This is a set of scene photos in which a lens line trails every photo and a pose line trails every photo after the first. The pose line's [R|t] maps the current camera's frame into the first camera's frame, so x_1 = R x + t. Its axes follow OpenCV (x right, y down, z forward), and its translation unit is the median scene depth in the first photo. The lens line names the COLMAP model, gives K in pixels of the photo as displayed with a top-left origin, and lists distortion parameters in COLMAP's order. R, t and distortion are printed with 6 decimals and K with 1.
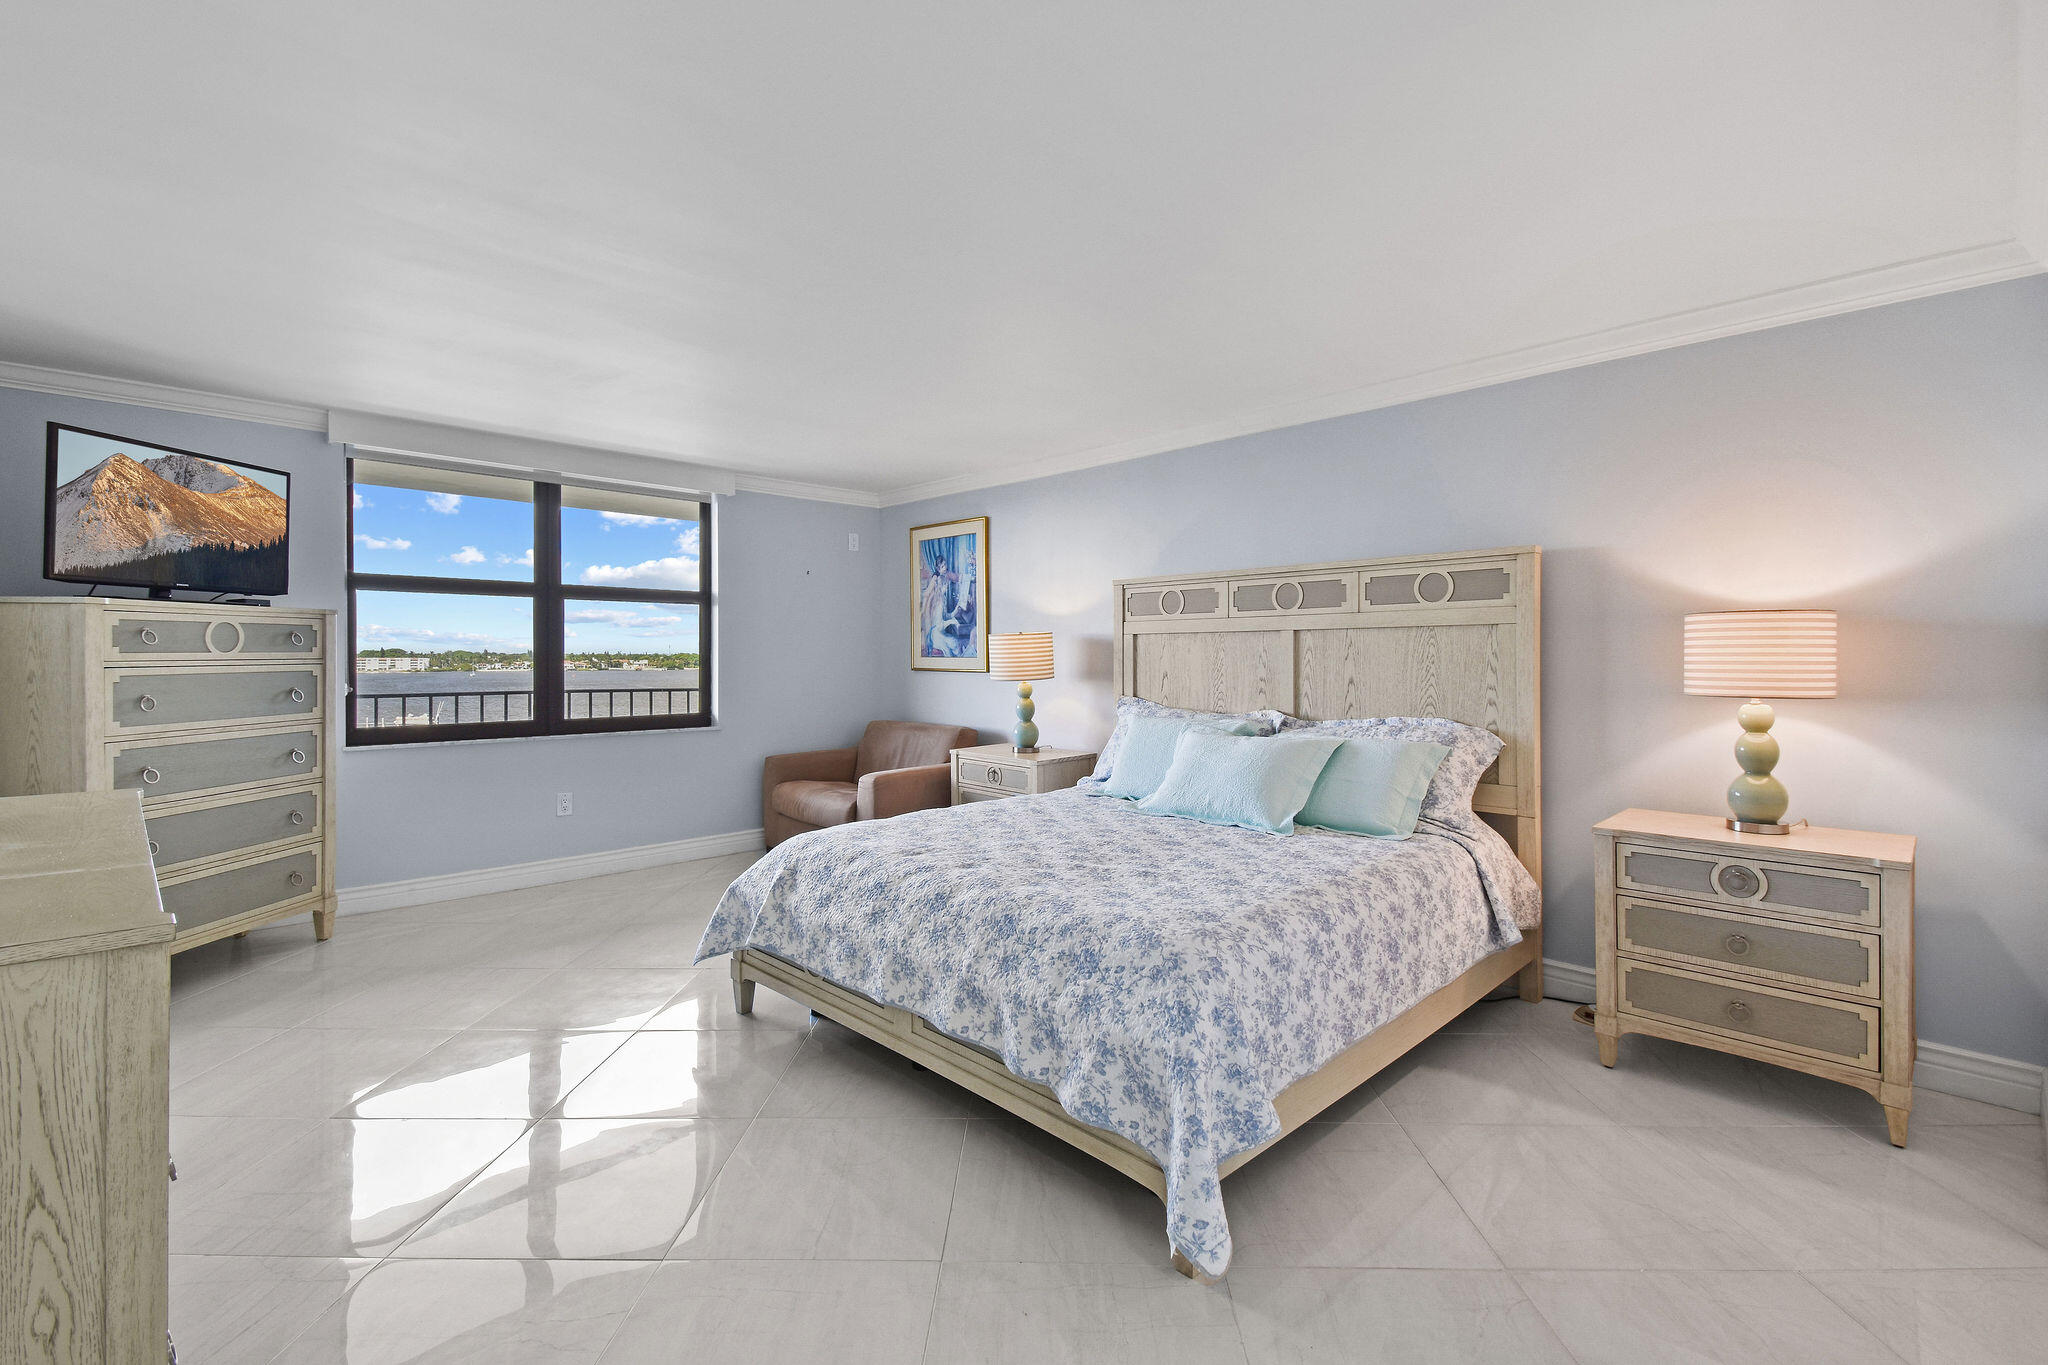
lens RADIAL K [[934.3, 0, 1057.3], [0, 934.3, 674.3], [0, 0, 1]] dist [0.020200, 0.000128]
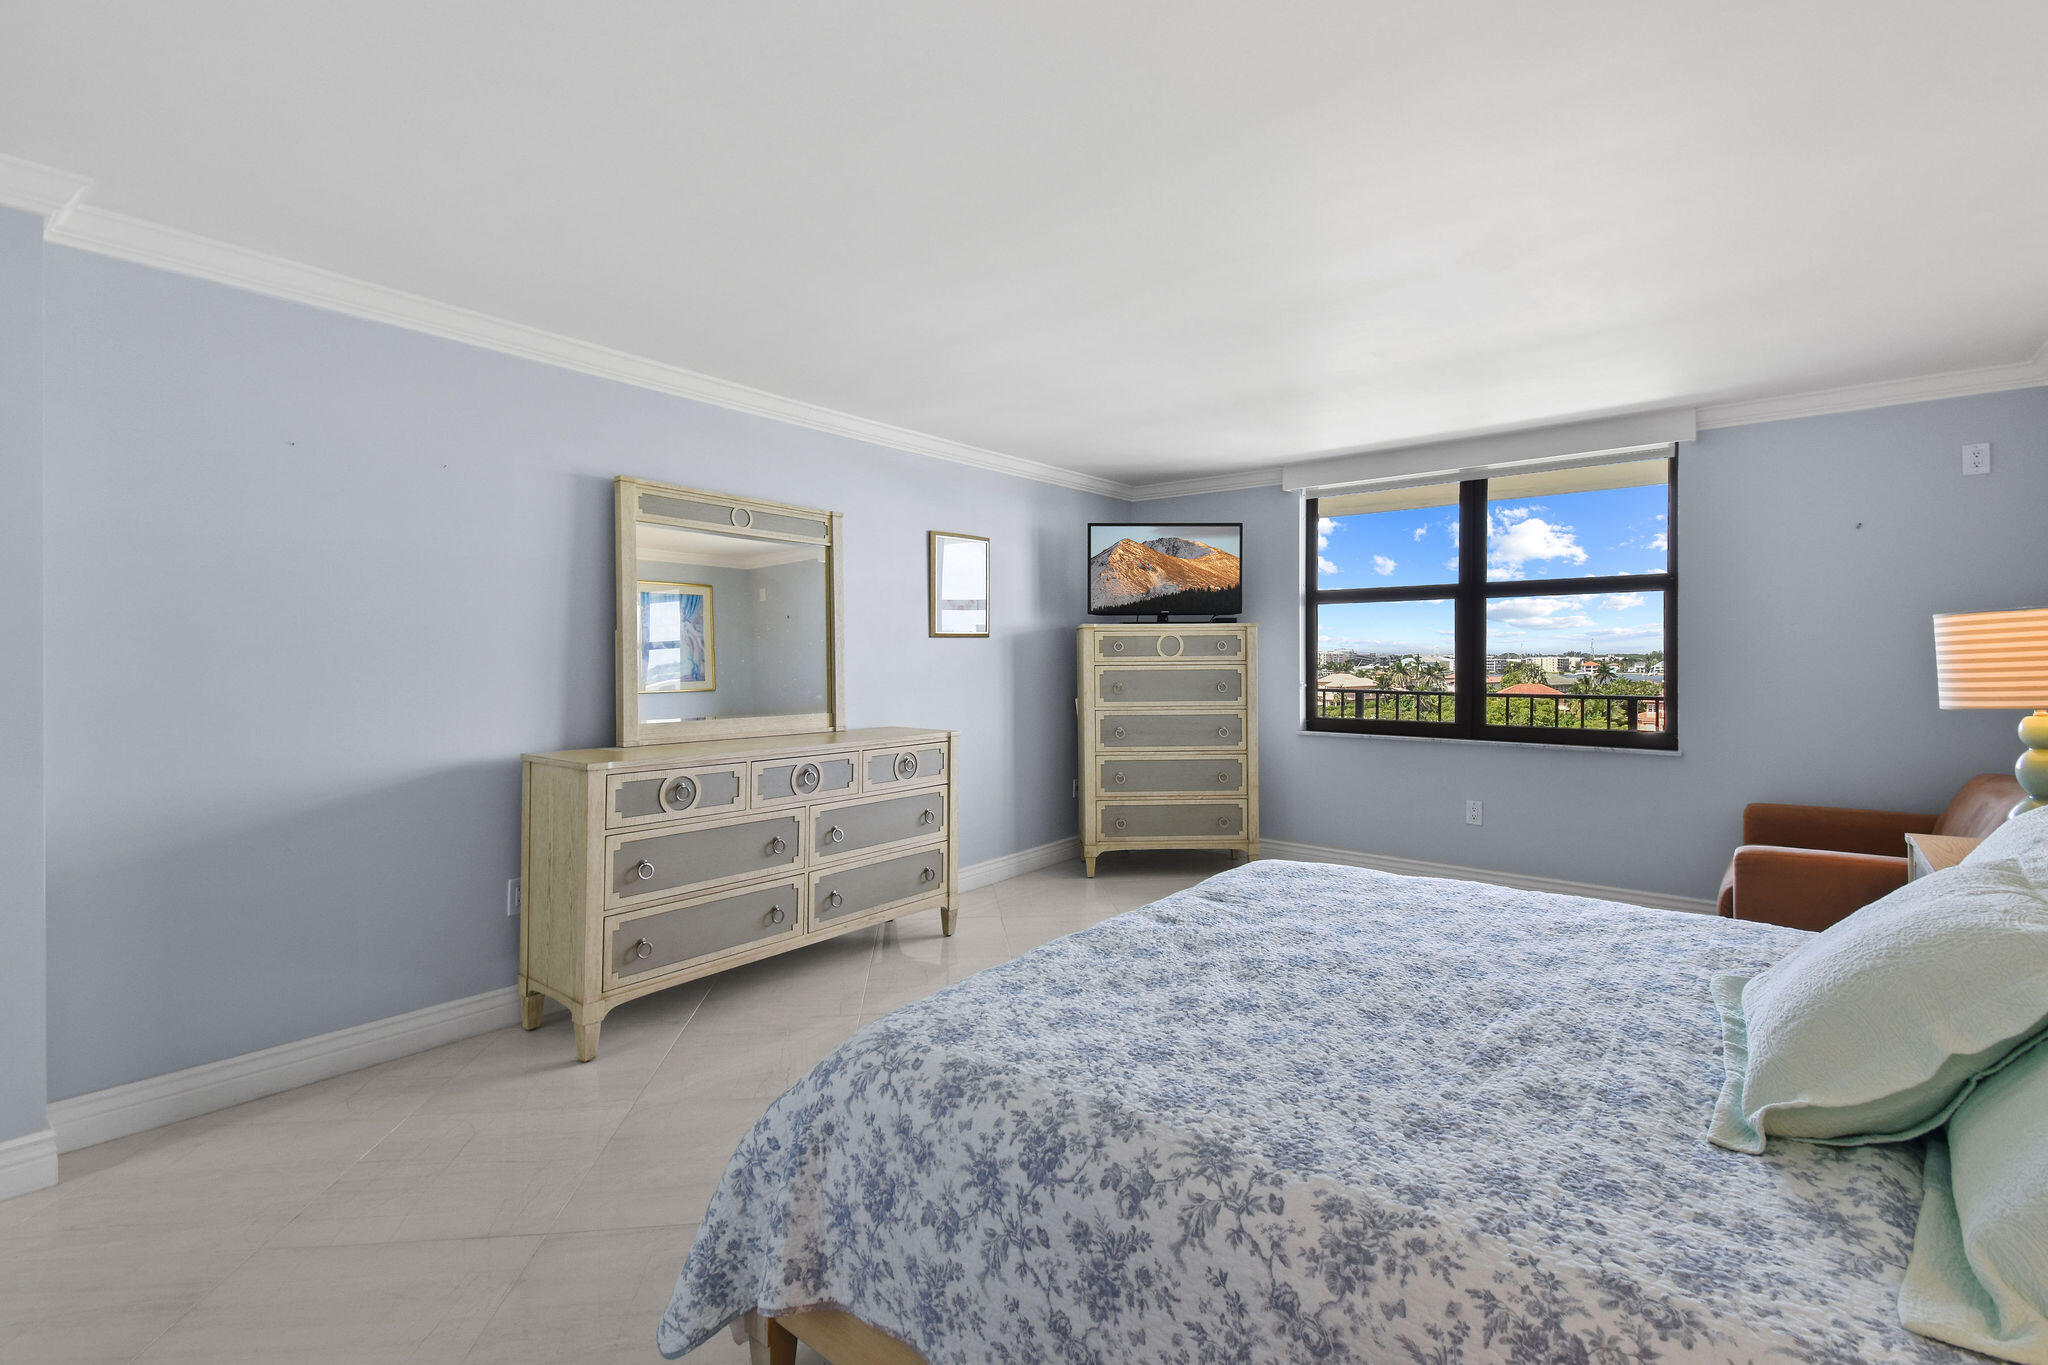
lens RADIAL K [[1001.0, 0, 1024.0], [0, 1001.0, 682.5], [0, 0, 1]] dist [0.046648, 0.000216]
pose [[0.084682, 0.017415, -0.996256, 0.416457], [-0.019852, 0.999678, 0.015787, -0.001234], [0.996210, 0.018441, 0.085001, 0.399348]]
